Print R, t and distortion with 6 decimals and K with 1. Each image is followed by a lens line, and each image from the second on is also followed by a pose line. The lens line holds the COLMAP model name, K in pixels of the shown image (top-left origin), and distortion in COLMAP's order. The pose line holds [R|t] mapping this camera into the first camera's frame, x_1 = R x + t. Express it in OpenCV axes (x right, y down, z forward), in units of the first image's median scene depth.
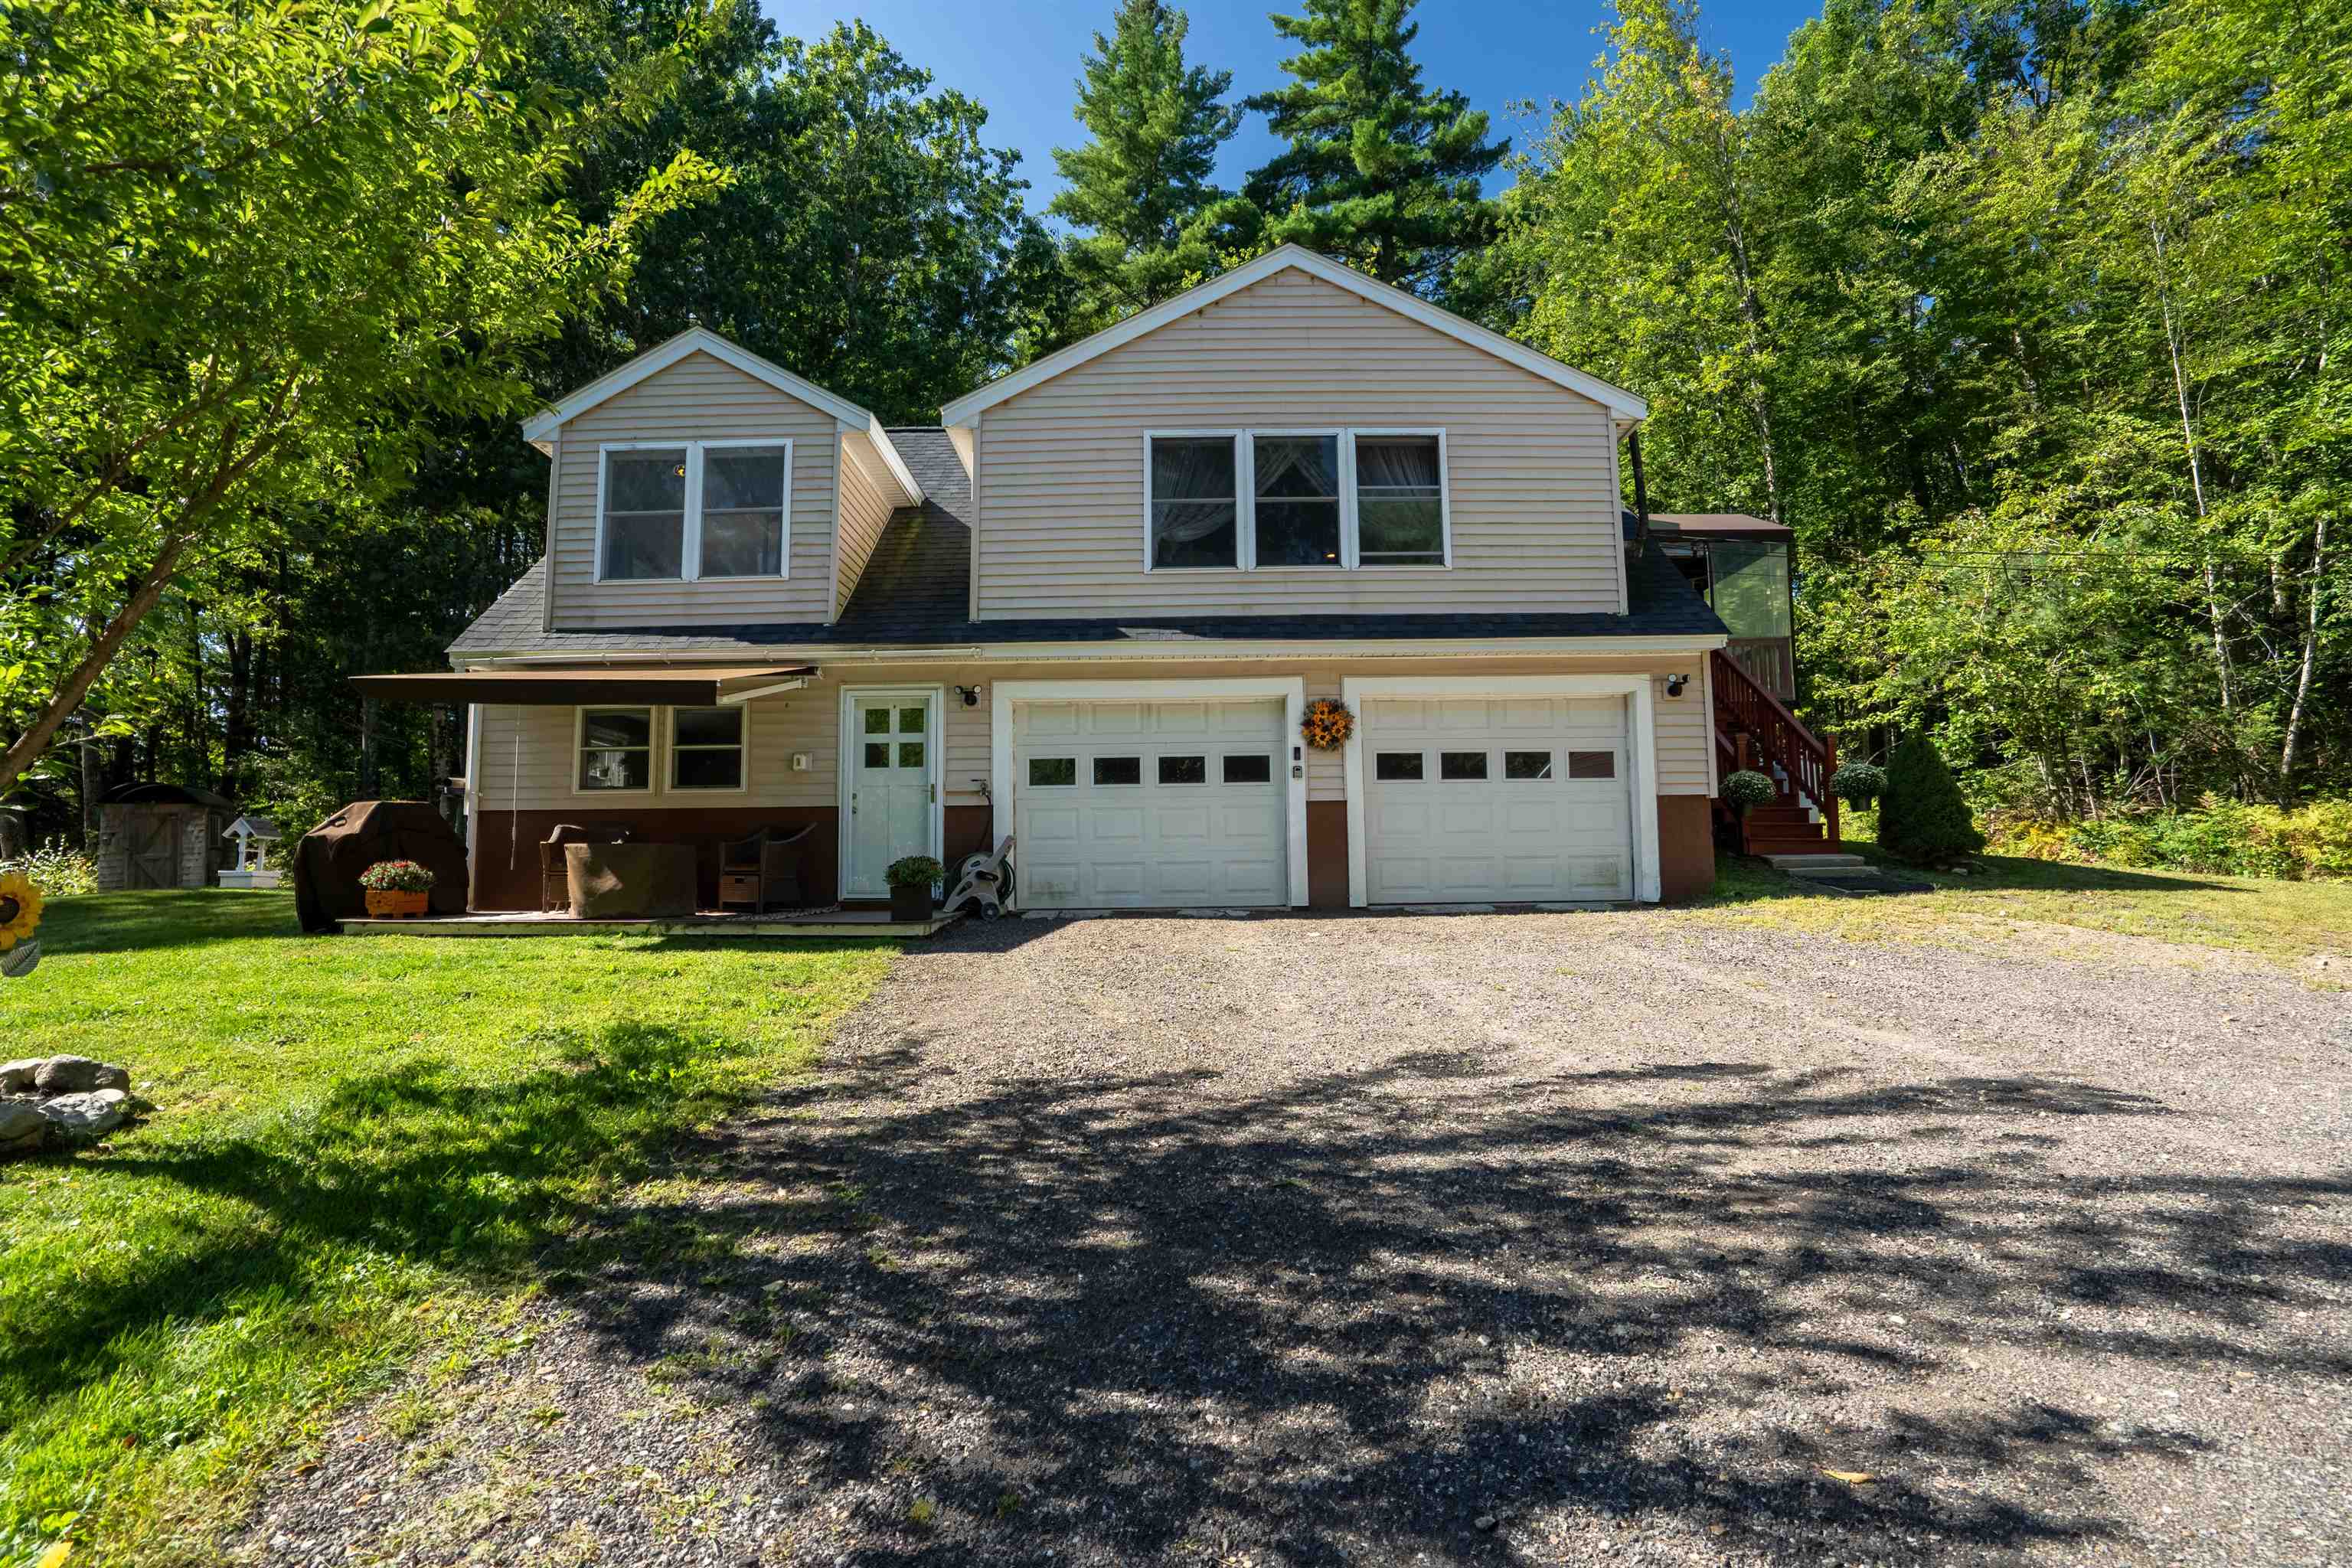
lens RADIAL K [[1108.2, 0, 1176.0], [0, 1108.2, 784.0], [0, 0, 1]] dist [-0.004378, -0.000172]
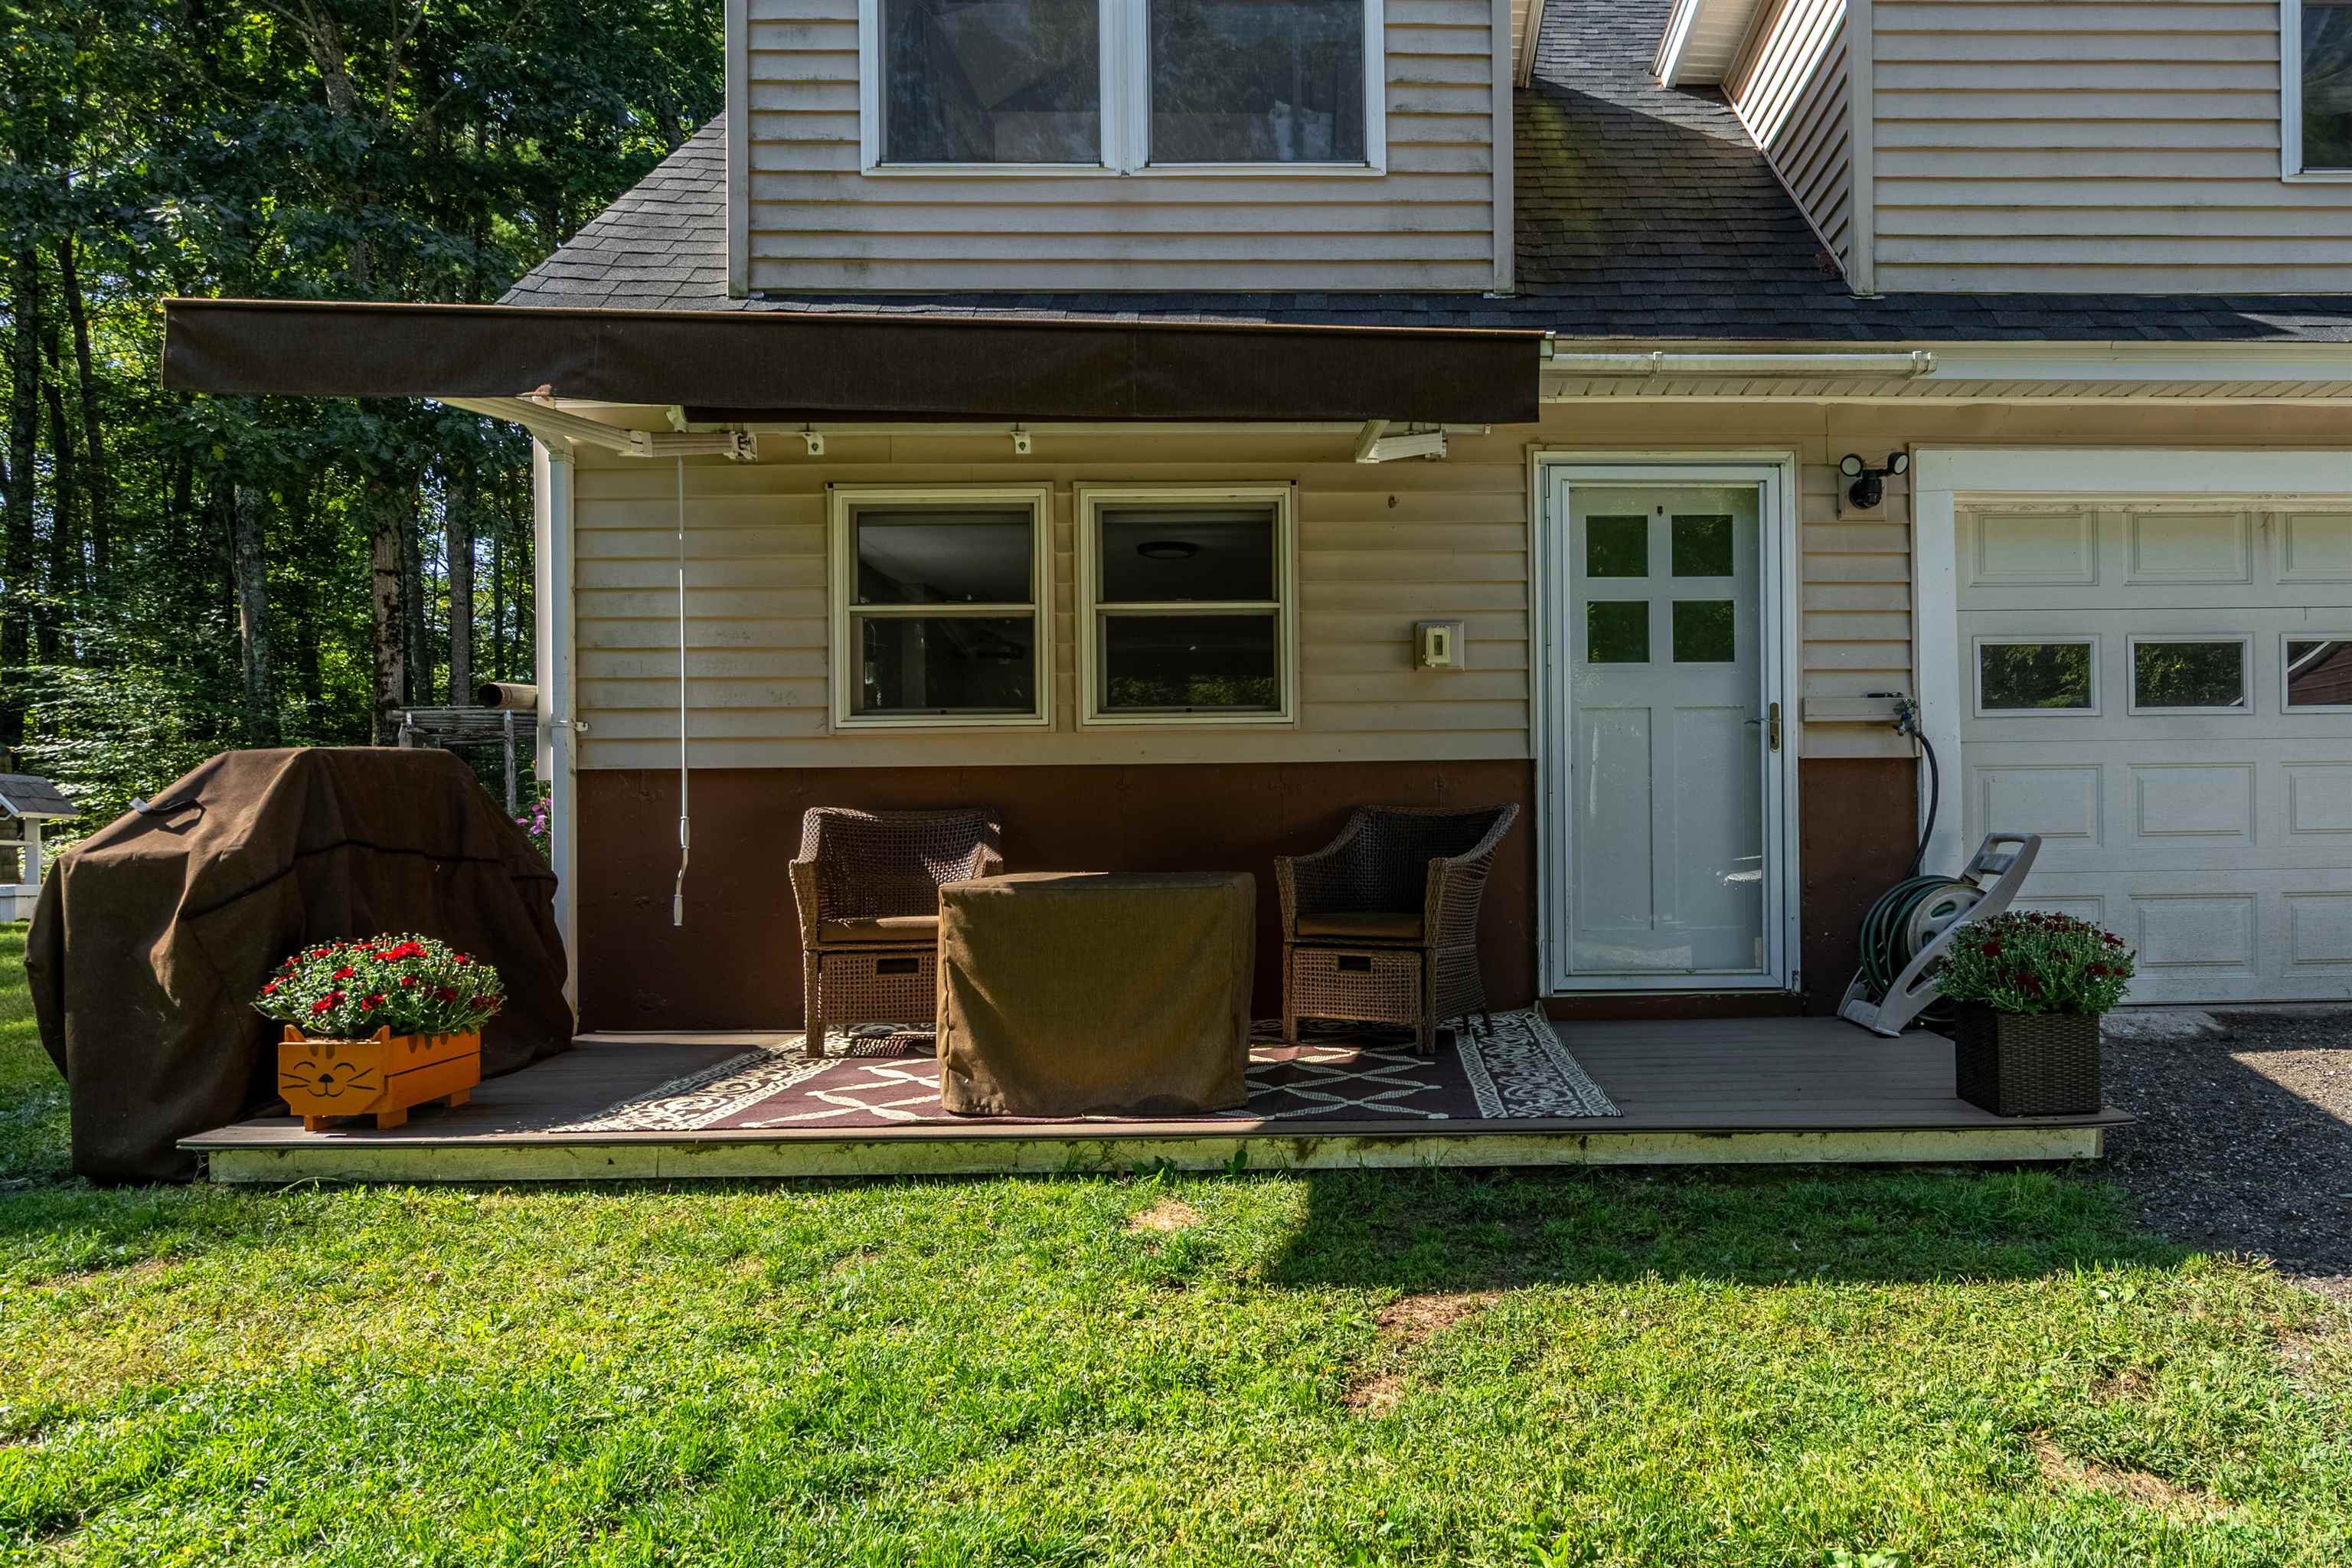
lens RADIAL K [[1067.7, 0, 1176.0], [0, 1067.7, 784.0], [0, 0, 1]] dist [-0.000916, 0.000289]
pose [[0.996169, -0.003287, 0.087384, -0.466243], [-0.004702, 0.995834, 0.091062, -0.005504], [-0.087319, -0.091124, 0.992004, 0.629039]]
